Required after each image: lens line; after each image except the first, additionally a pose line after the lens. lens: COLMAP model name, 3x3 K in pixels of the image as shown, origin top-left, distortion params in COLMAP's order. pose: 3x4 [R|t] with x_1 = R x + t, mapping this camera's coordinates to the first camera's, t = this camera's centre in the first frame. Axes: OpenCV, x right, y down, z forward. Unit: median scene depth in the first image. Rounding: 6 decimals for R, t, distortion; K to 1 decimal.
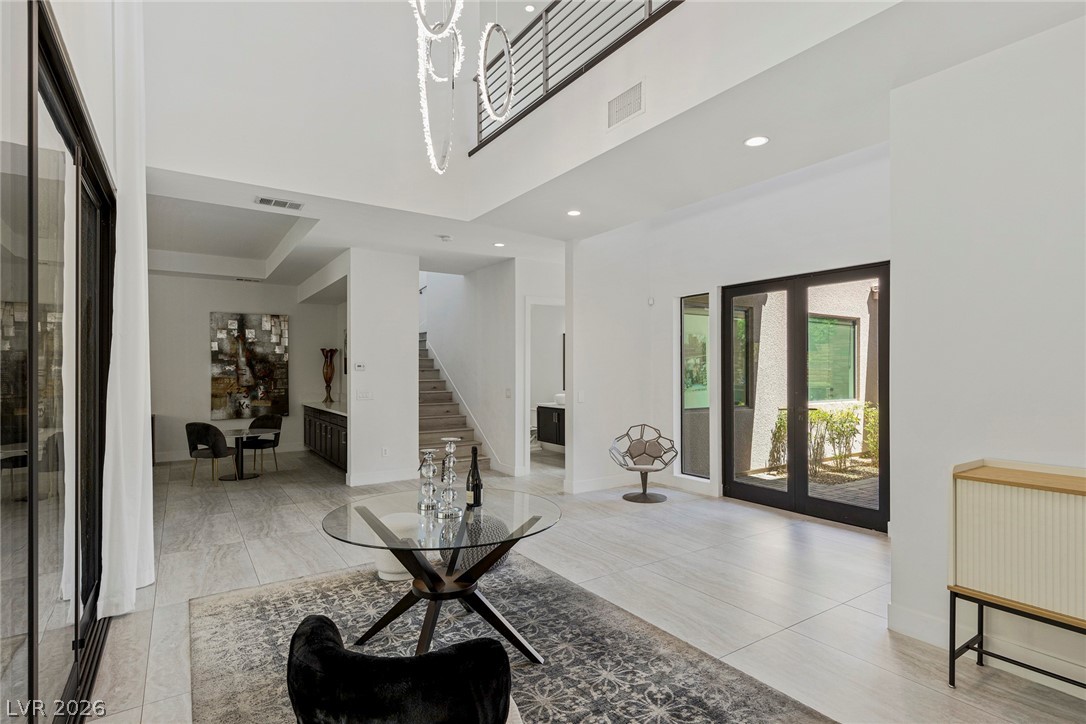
lens RADIAL K [[529.9, 0, 532.7], [0, 529.9, 367.1], [0, 0, 1]] dist [-0.001213, 0.000237]
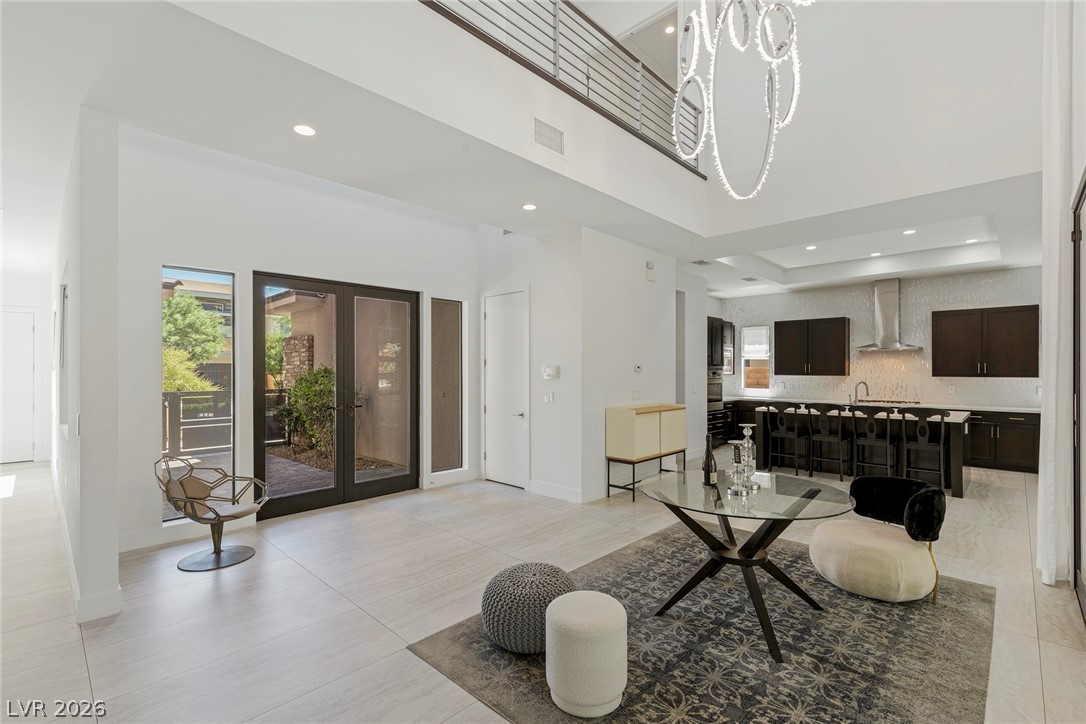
lens RADIAL K [[491.8, 0, 538.1], [0, 491.8, 370.9], [0, 0, 1]] dist [0.006007, 0.000201]
pose [[-0.212994, 0.004368, 0.977044, -0.820361], [-0.002130, 0.999986, -0.004935, 0.012193], [-0.977051, -0.003133, -0.212982, 1.203195]]
